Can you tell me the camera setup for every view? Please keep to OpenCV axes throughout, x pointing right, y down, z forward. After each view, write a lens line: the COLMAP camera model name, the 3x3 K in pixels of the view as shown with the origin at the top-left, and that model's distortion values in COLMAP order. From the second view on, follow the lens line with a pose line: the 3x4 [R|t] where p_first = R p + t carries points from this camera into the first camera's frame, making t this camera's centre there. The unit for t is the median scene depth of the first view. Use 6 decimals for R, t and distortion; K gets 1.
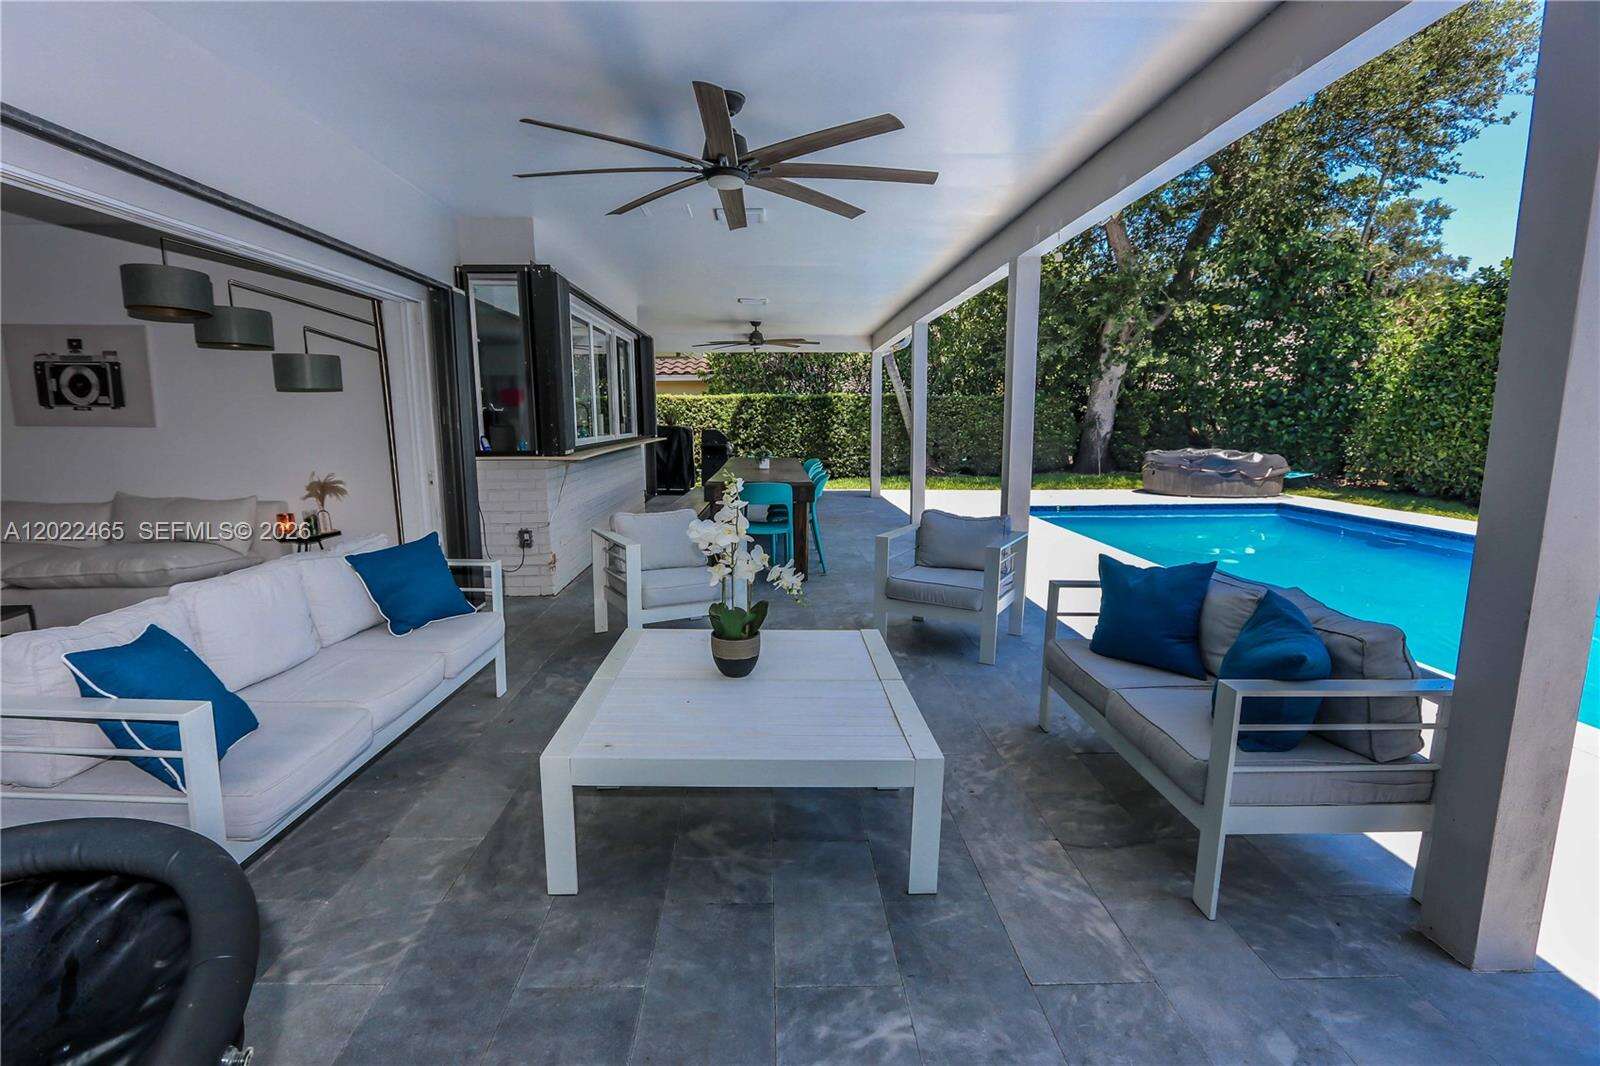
lens RADIAL K [[729.8, 0, 784.0], [0, 729.8, 525.9], [0, 0, 1]] dist [-0.009671, -0.000488]
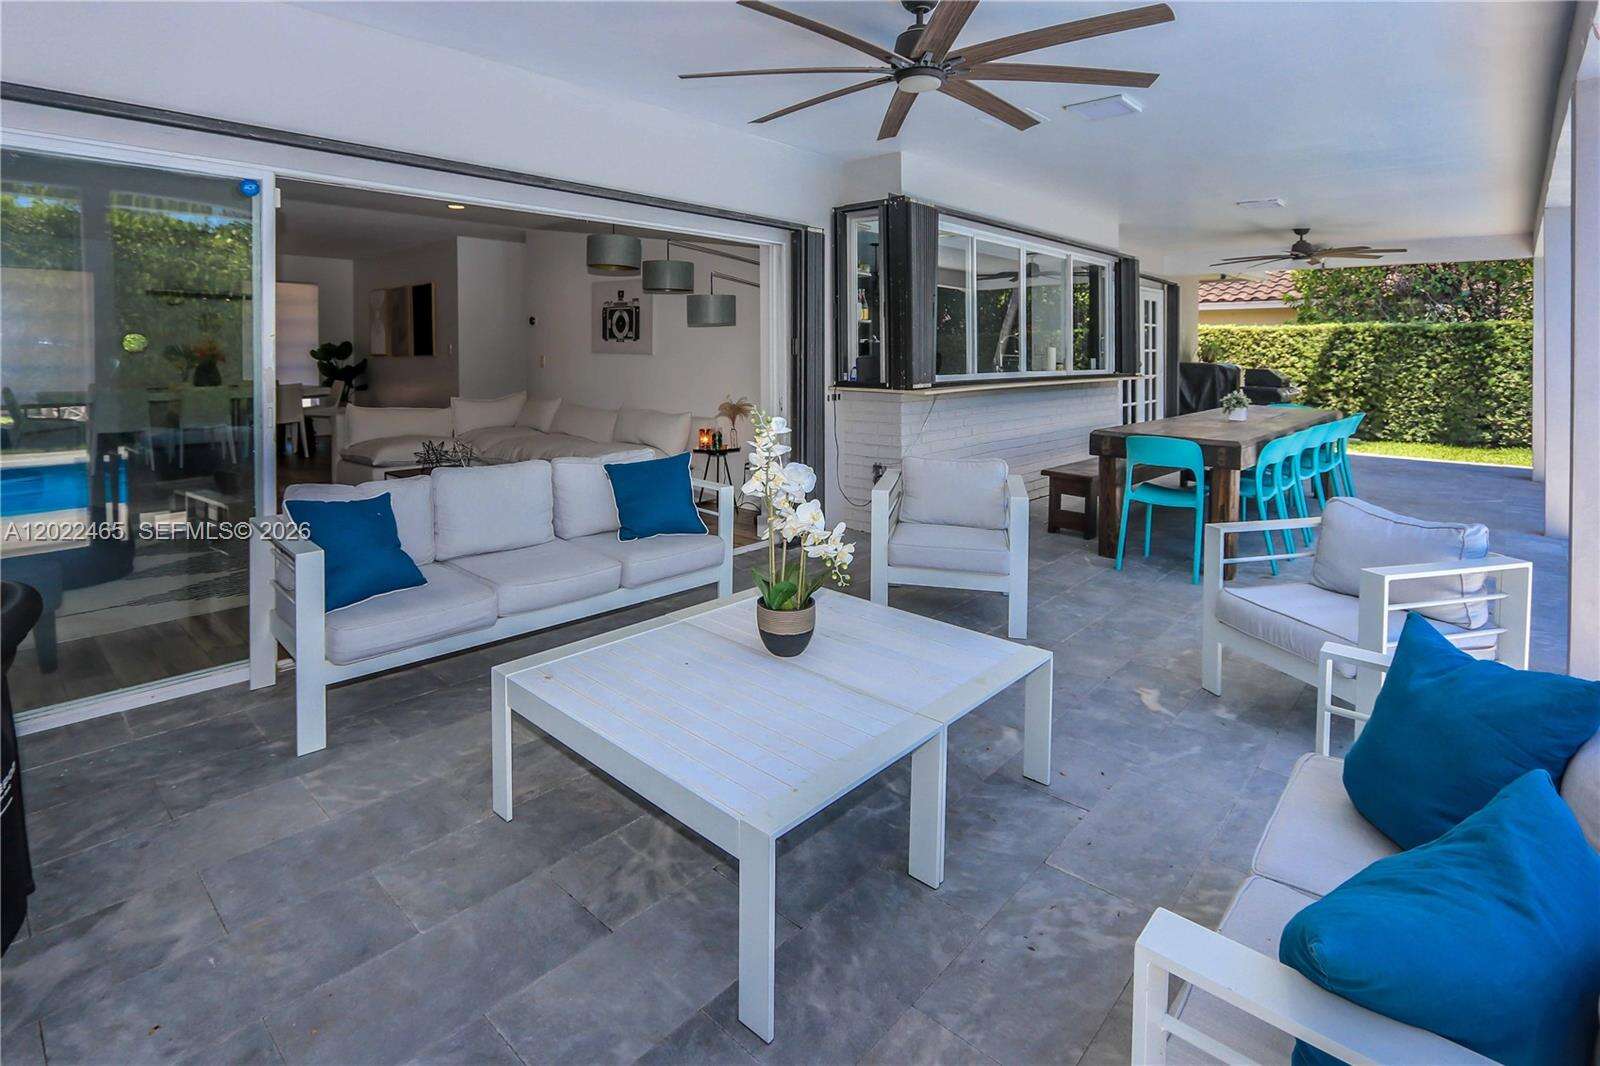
lens RADIAL K [[787.9, 0, 804.6], [0, 787.9, 355.7], [0, 0, 1]] dist [-0.014562, 0.000174]
pose [[0.729321, 0.011348, -0.684078, 0.296695], [-0.109275, 0.988959, -0.100096, -0.023760], [0.675389, 0.147754, 0.722508, 0.166803]]
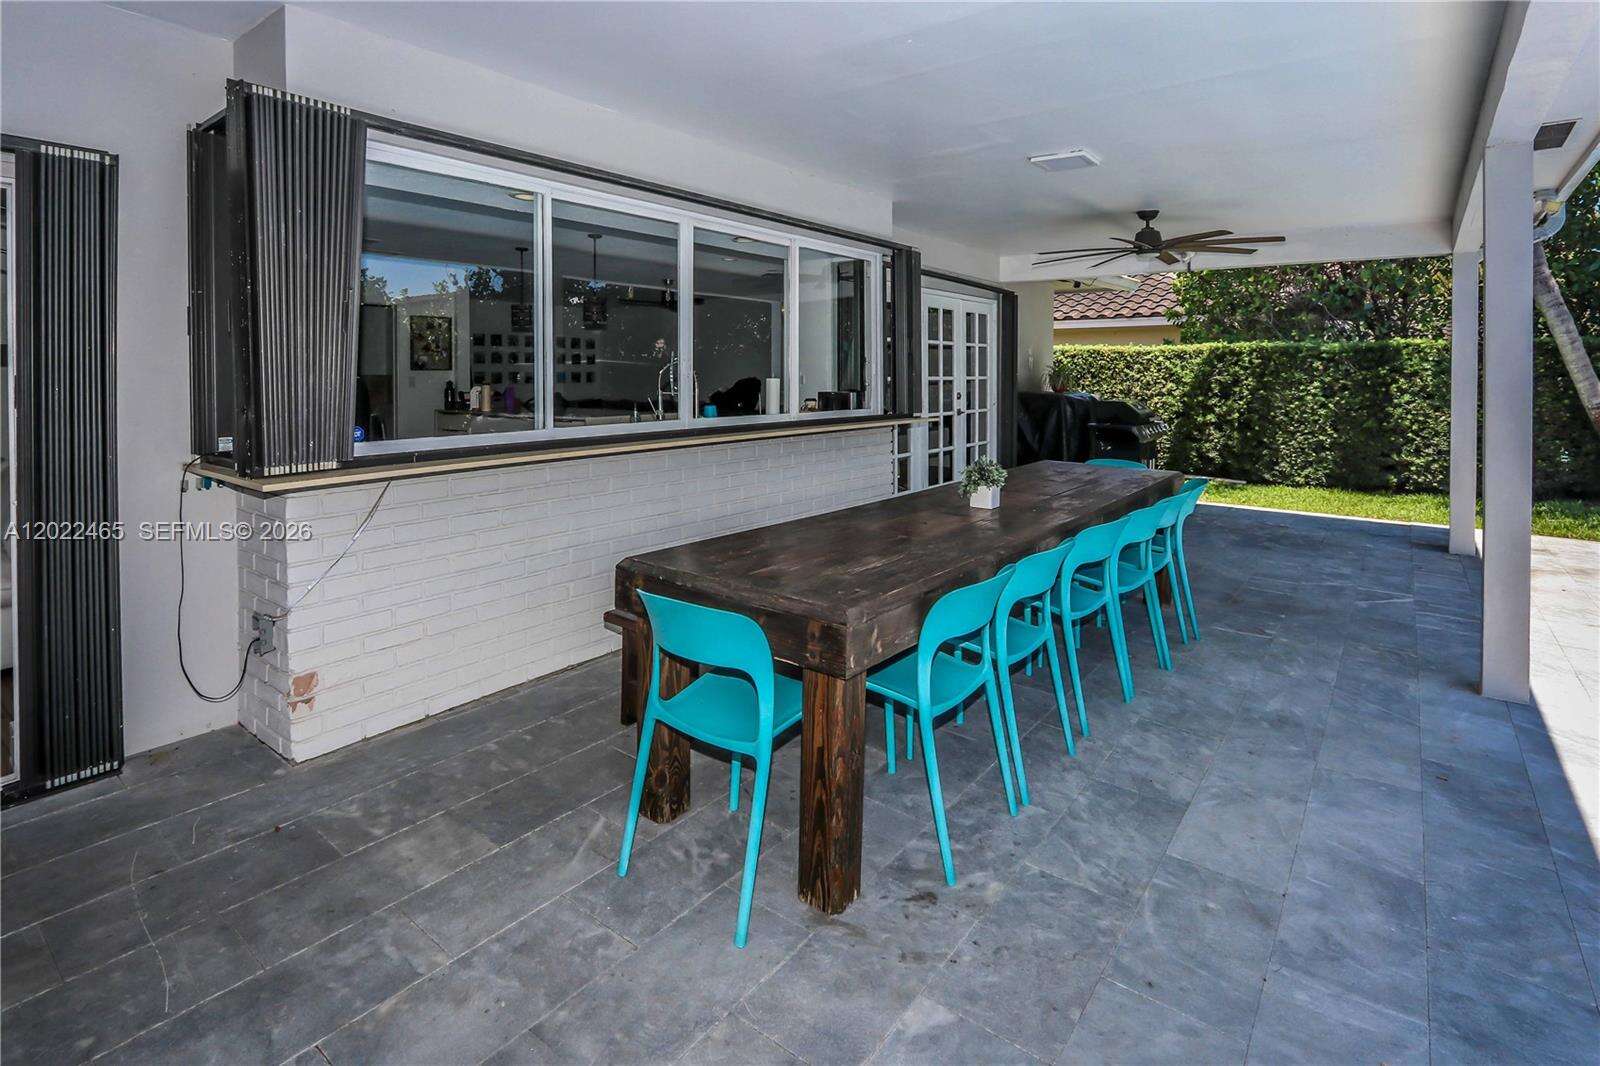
lens RADIAL K [[783.9, 0, 804.5], [0, 783.9, 387.3], [0, 0, 1]] dist [-0.000361, -0.000477]
pose [[0.778821, 0.017605, -0.627000, 0.274504], [-0.098114, 0.990721, -0.094054, -0.140798], [0.619526, 0.134769, 0.773321, 0.829919]]
